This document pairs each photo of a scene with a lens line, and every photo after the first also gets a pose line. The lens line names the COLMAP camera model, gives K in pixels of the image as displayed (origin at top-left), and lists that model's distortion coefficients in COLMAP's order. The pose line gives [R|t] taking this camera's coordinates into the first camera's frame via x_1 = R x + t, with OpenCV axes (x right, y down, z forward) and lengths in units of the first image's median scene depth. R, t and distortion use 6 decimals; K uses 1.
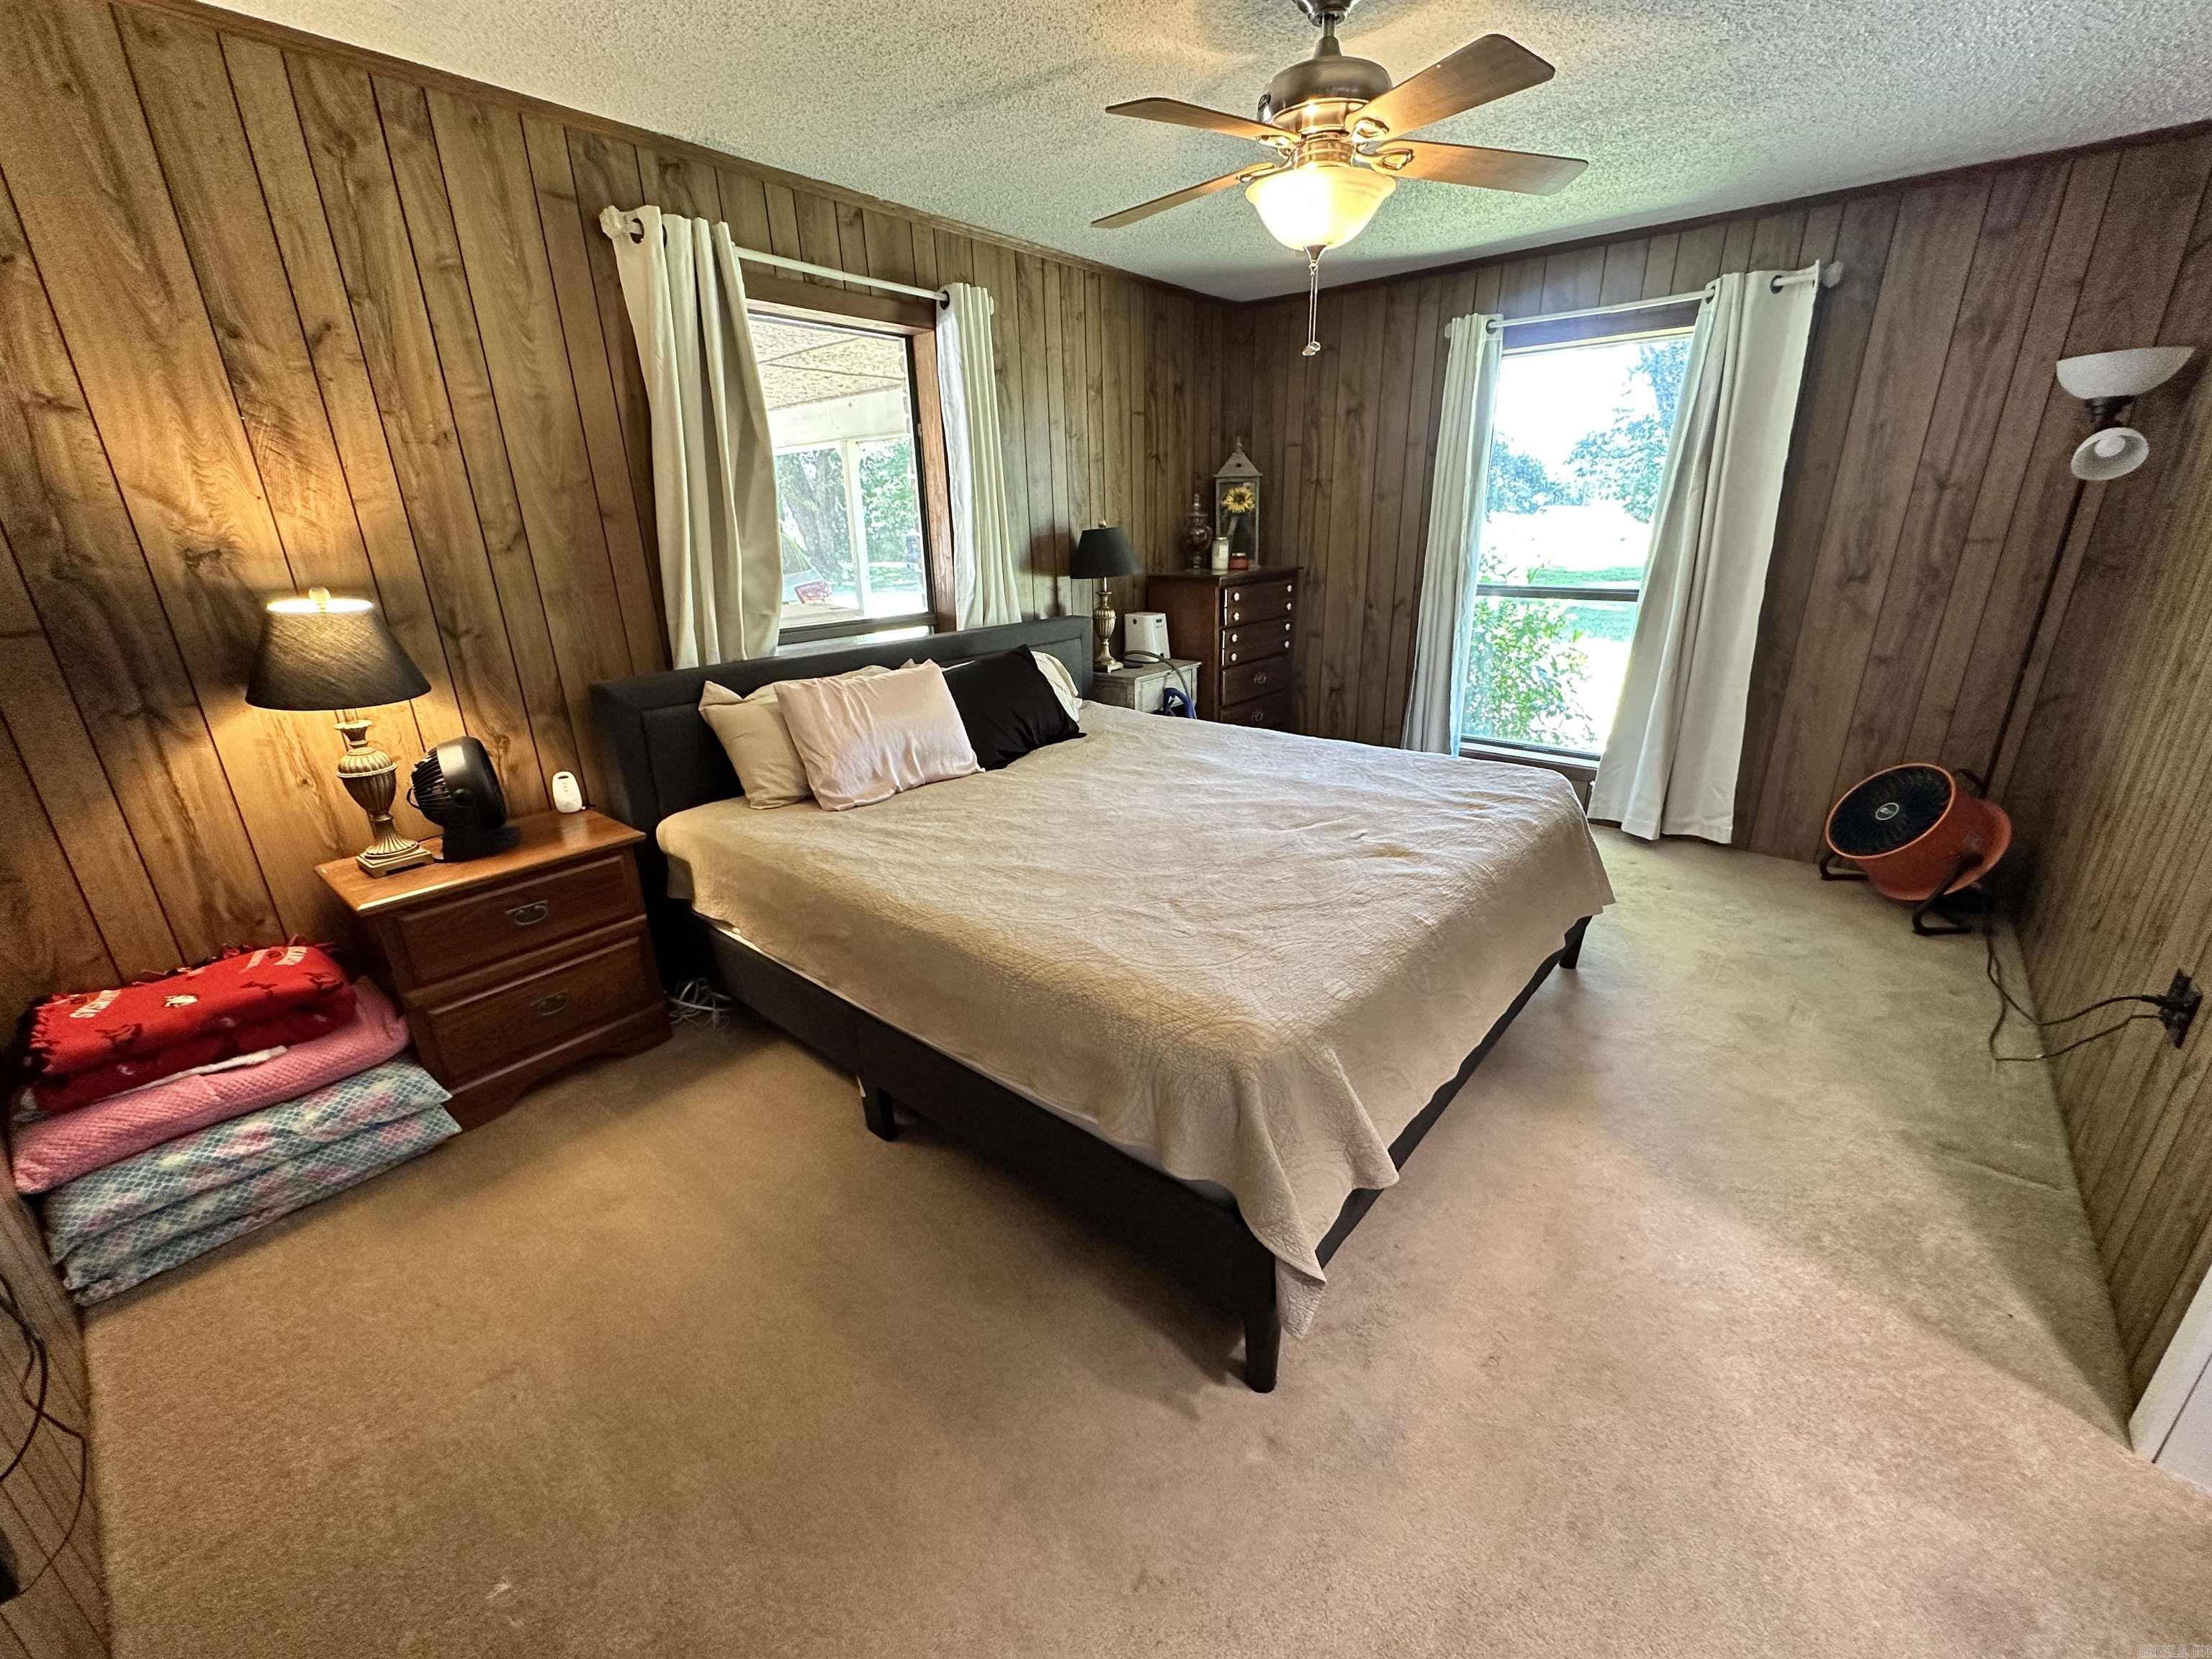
lens RADIAL K [[882.8, 0, 1099.7], [0, 882.8, 834.6], [0, 0, 1]] dist [-0.004656, 0.001108]
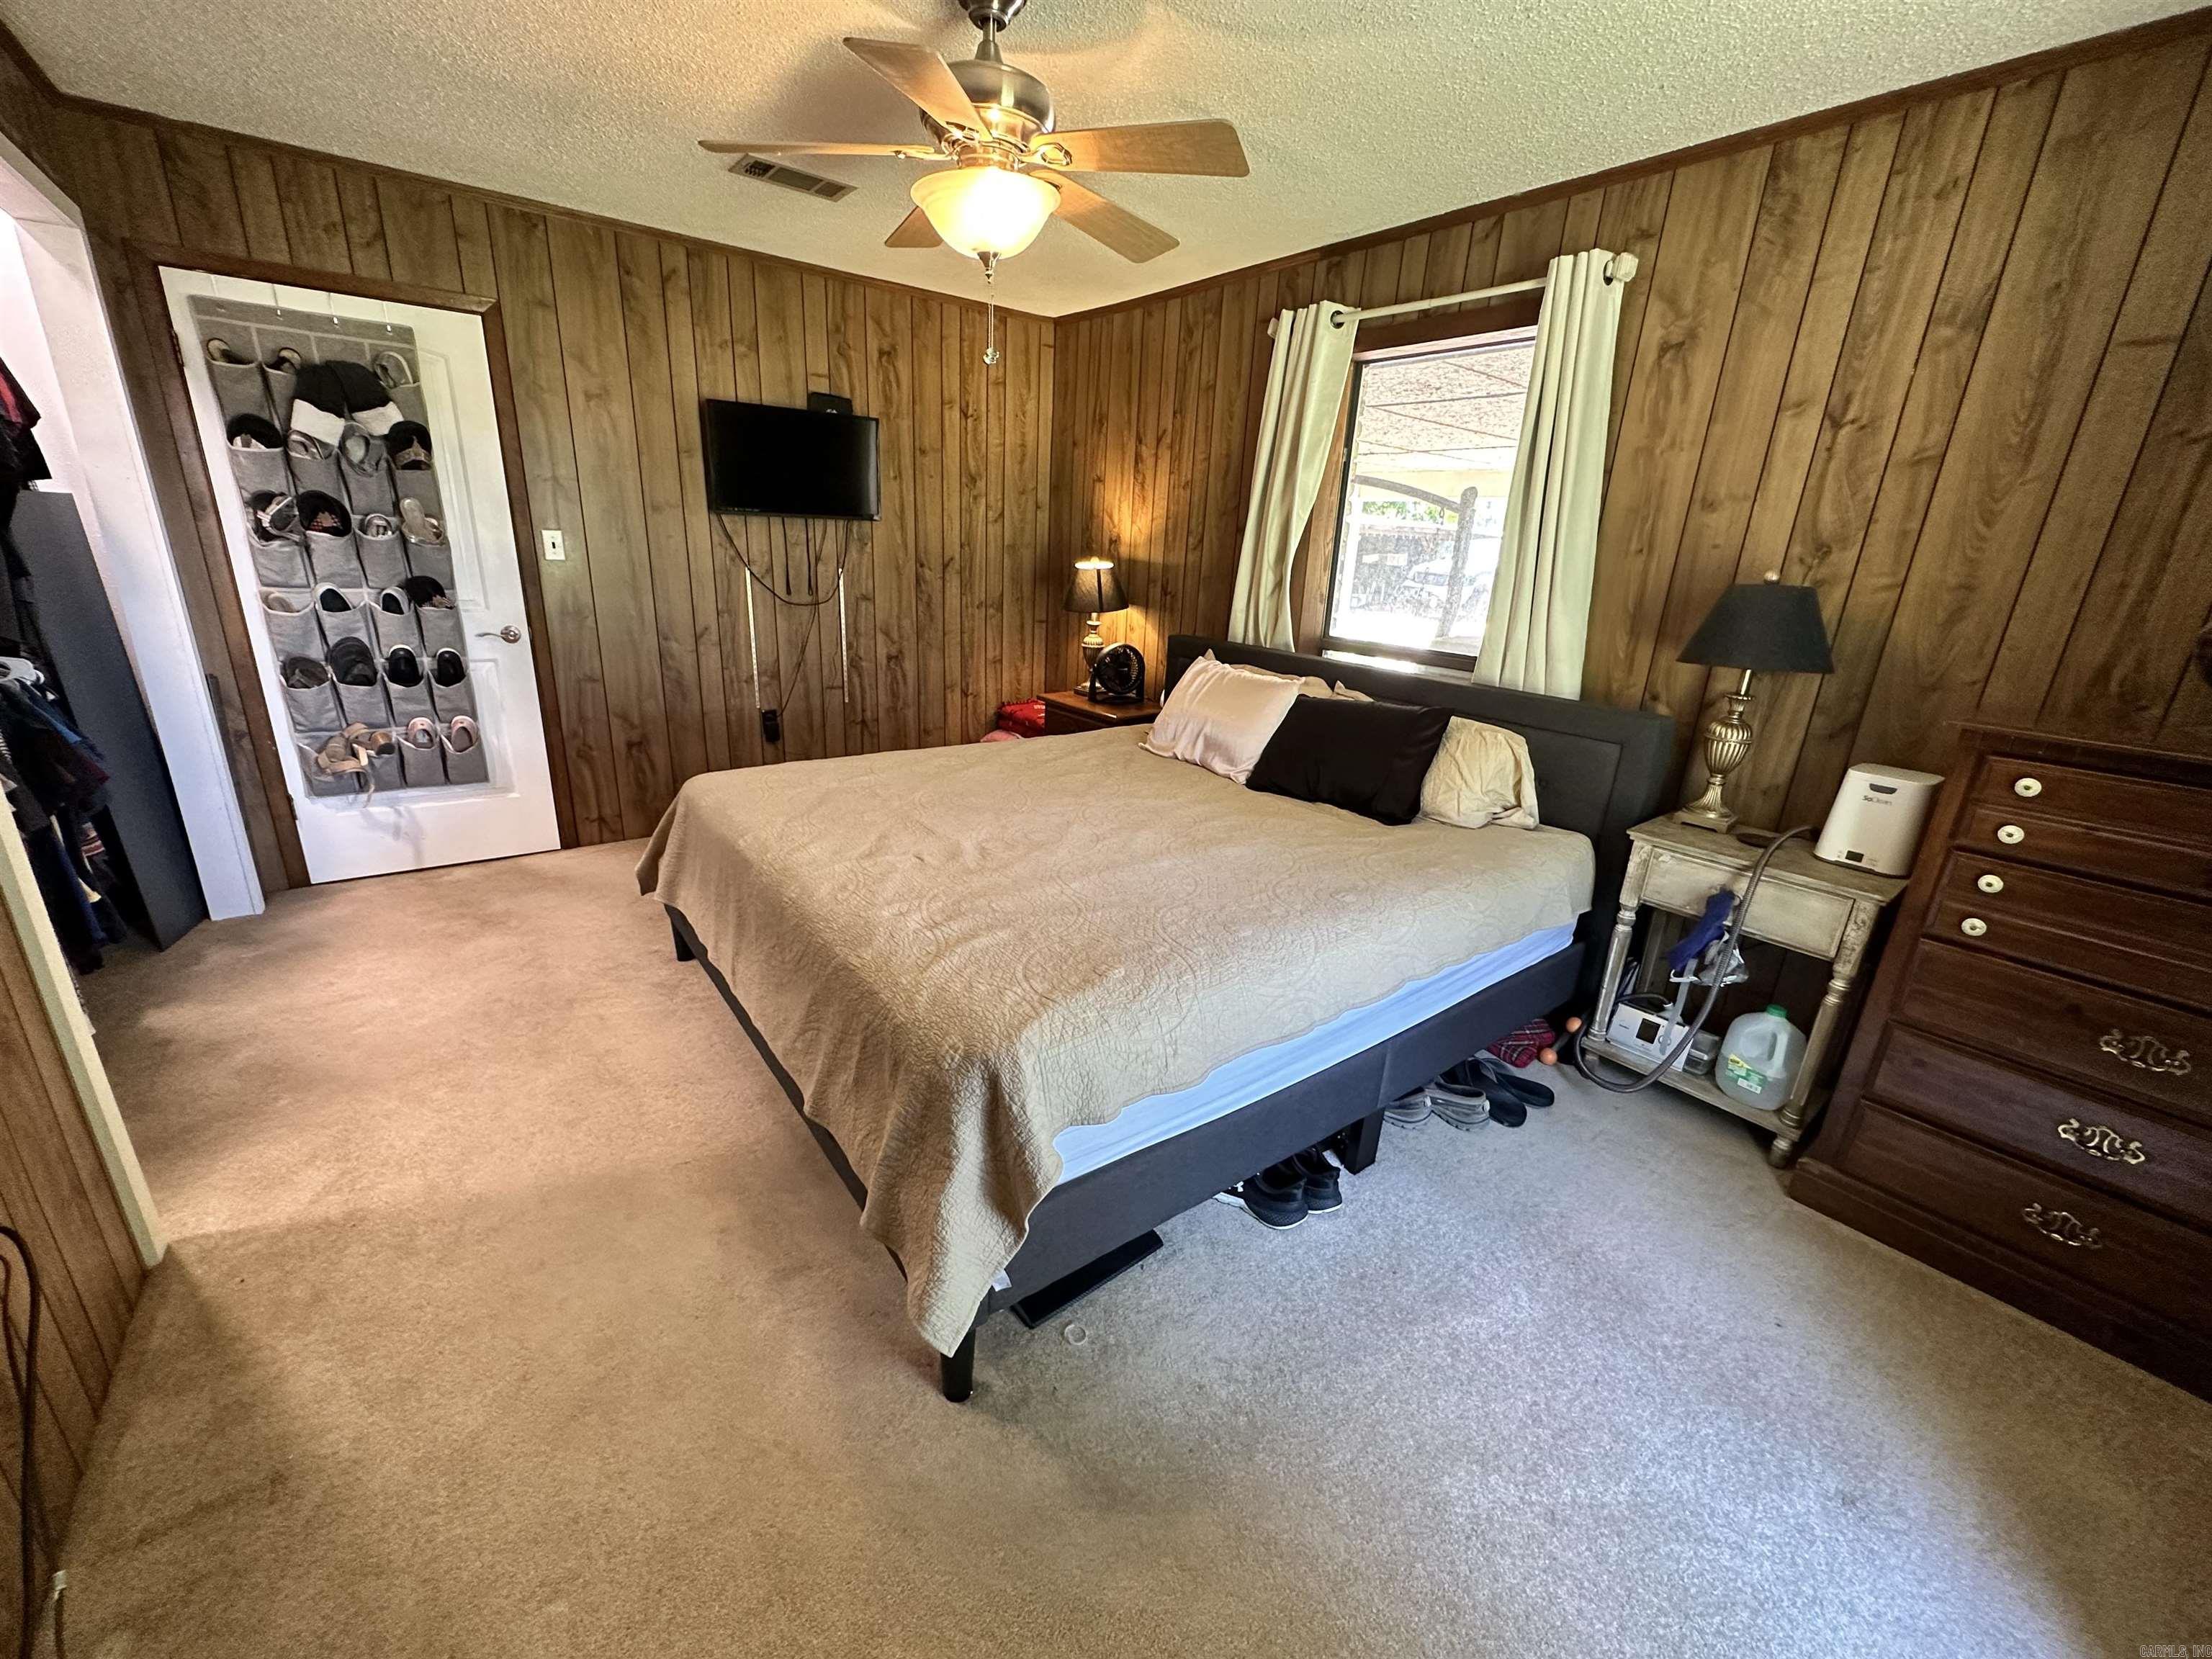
lens RADIAL K [[882.8, 0, 1099.8], [0, 882.8, 834.0], [0, 0, 1]] dist [-0.004656, 0.001108]
pose [[-0.205497, 0.319962, -0.924876, 0.952241], [-0.376581, 0.846427, 0.376495, -0.380716], [0.903304, 0.425659, -0.053447, 1.026352]]
